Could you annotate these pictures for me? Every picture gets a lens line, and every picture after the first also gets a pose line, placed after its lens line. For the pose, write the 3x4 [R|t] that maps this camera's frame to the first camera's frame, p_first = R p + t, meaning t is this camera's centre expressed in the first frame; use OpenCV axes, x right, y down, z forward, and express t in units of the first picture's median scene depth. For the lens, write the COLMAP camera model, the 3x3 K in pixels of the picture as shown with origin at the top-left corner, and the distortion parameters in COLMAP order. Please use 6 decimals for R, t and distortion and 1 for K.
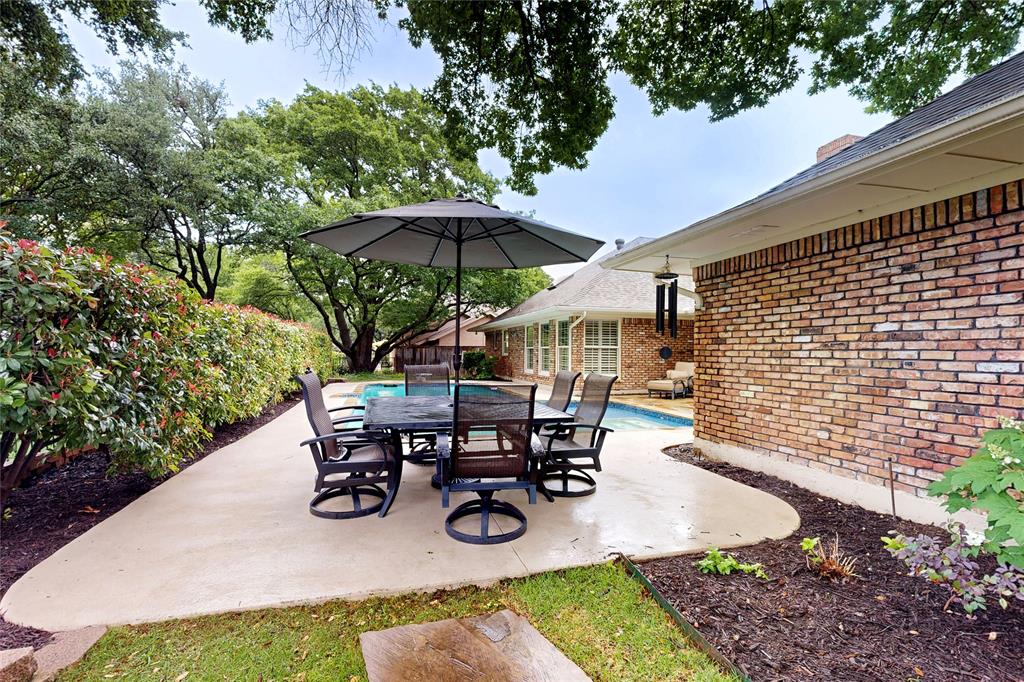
lens RADIAL K [[448.6, 0, 512.0], [0, 448.6, 341.0], [0, 0, 1]] dist [-0.008634, 0.000310]
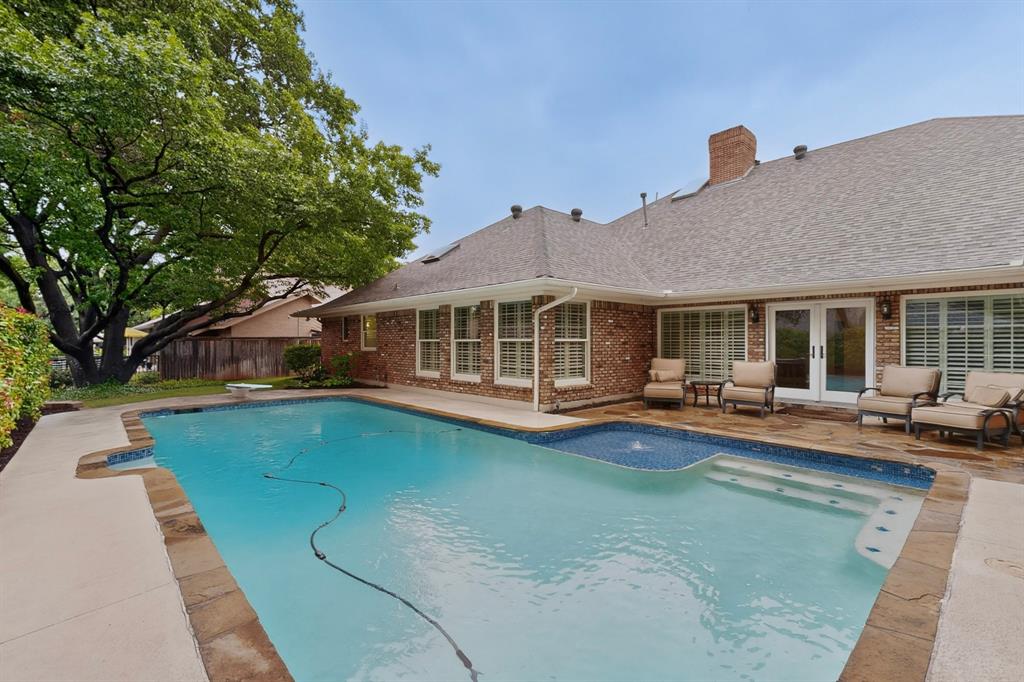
lens RADIAL K [[448.6, 0, 512.0], [0, 448.6, 341.0], [0, 0, 1]] dist [-0.008634, 0.000310]
pose [[0.892530, -0.009365, 0.450890, -0.202669], [-0.002365, 0.999673, 0.025446, -0.003166], [-0.450981, -0.023778, 0.892217, 0.399713]]
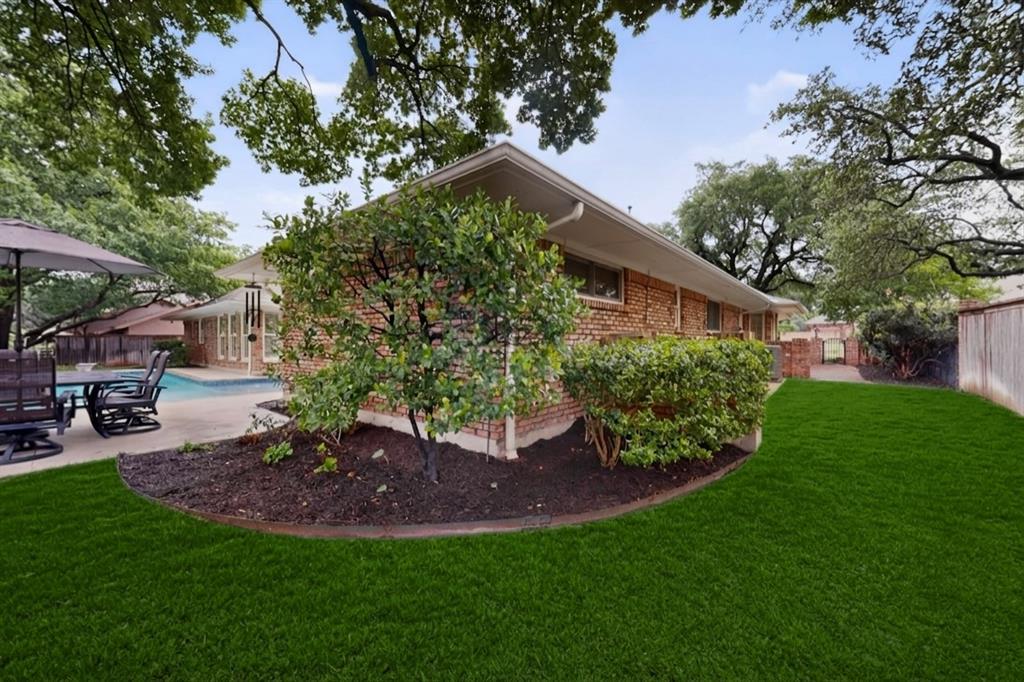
lens RADIAL K [[378.0, 0, 512.0], [0, 378.0, 341.0], [0, 0, 1]] dist [-0.008398, -0.000023]
pose [[0.827186, -0.009141, 0.561853, 0.140088], [-0.006135, 0.999661, 0.025296, -0.001159], [-0.561894, -0.024371, 0.826850, -0.212347]]
